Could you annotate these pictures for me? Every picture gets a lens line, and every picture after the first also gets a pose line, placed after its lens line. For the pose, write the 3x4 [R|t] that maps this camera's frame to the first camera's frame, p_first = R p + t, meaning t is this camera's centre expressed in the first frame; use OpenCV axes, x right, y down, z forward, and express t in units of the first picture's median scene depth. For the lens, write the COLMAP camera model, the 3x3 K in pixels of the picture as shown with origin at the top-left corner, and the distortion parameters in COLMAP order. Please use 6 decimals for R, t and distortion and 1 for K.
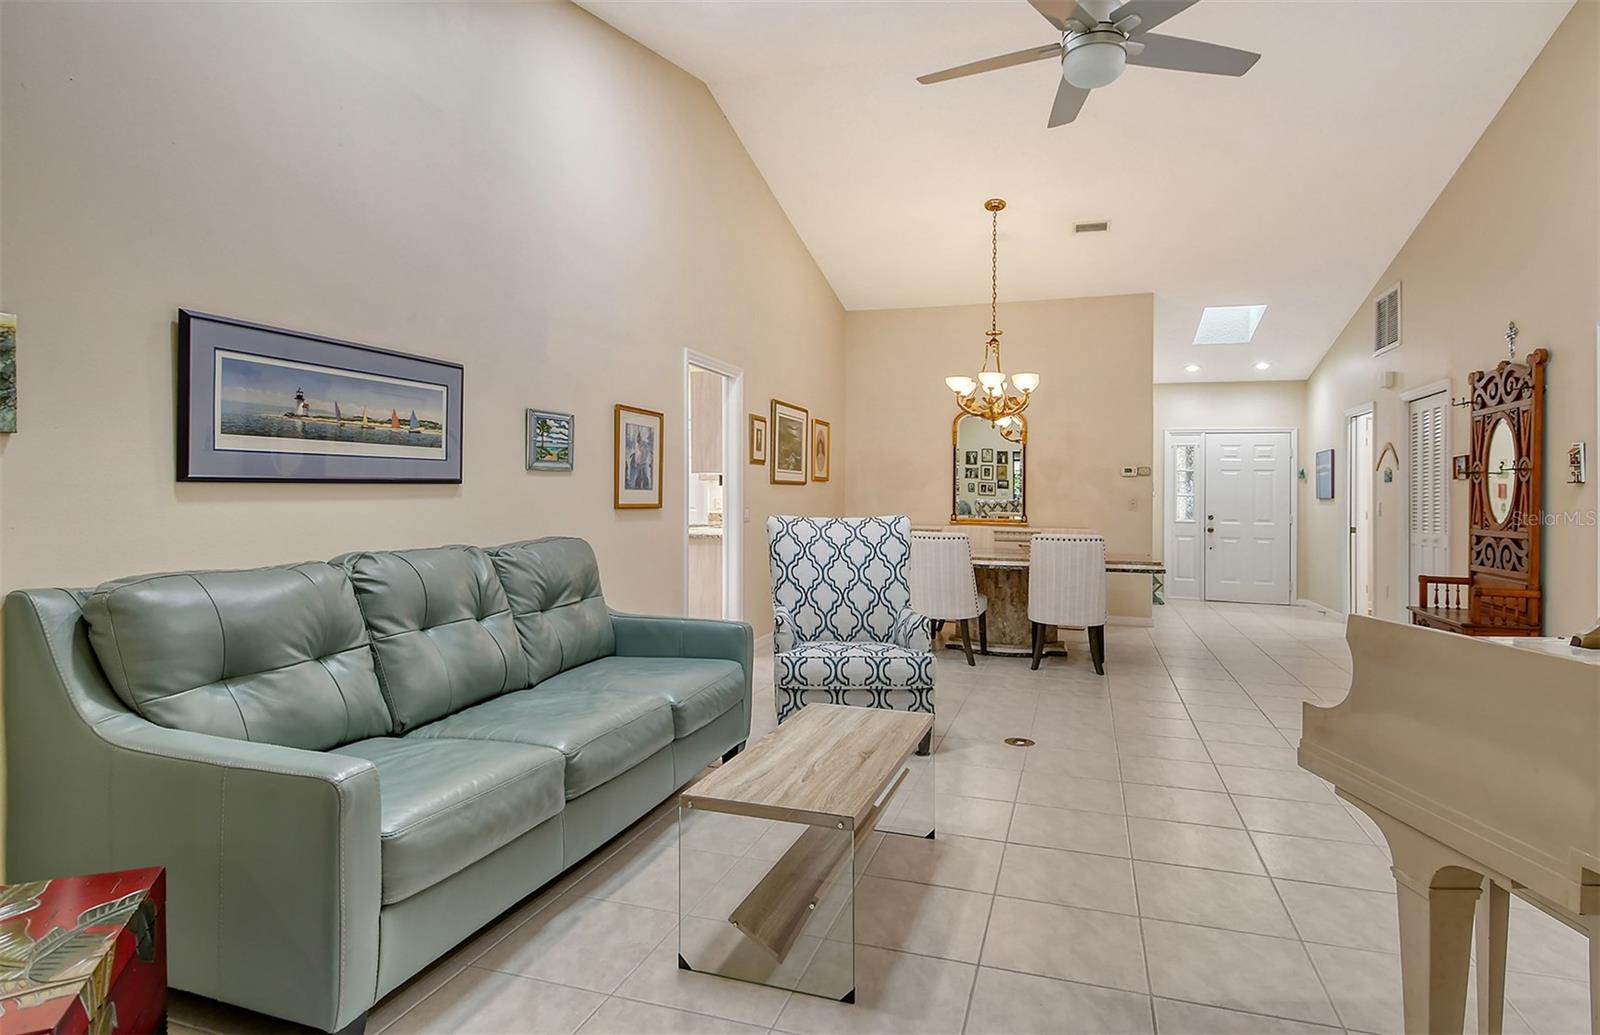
lens RADIAL K [[819.5, 0, 833.6], [0, 819.5, 498.1], [0, 0, 1]] dist [0.000261, -0.000146]
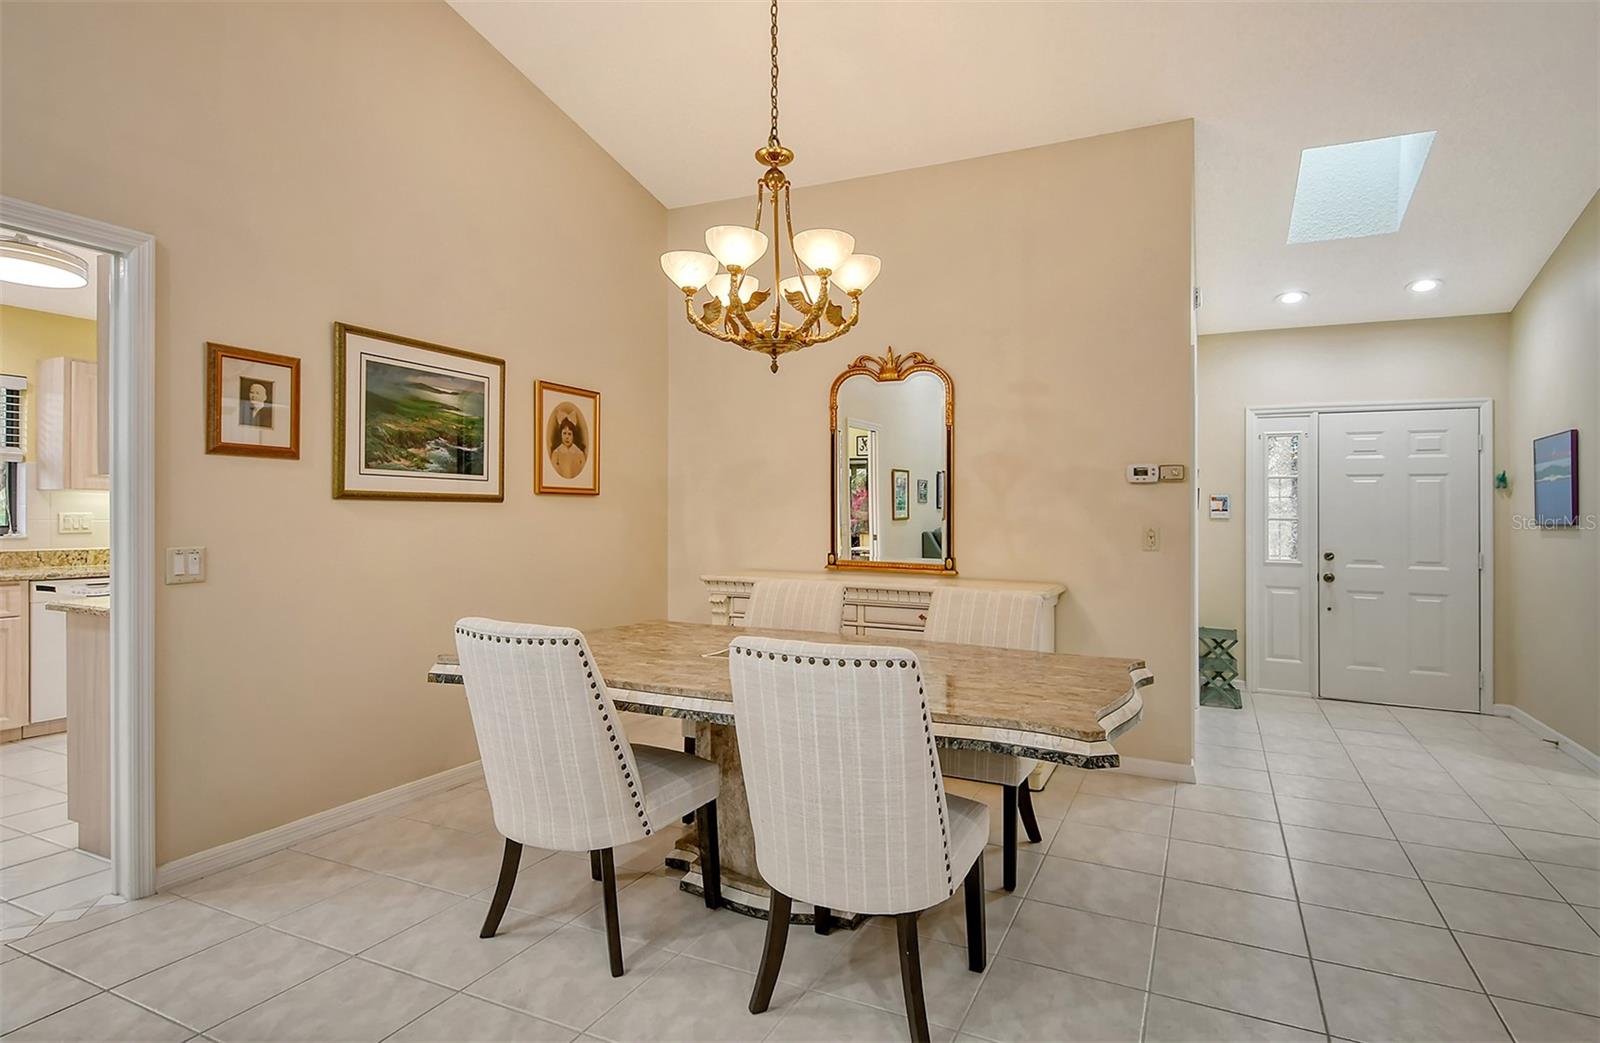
lens RADIAL K [[847.5, 0, 827.7], [0, 847.5, 508.5], [0, 0, 1]] dist [0.003735, -0.000863]
pose [[0.991960, -0.000950, -0.126544, 0.317043], [-0.000273, 0.999953, -0.009654, -0.007566], [0.126548, 0.009611, 0.991914, 0.617707]]
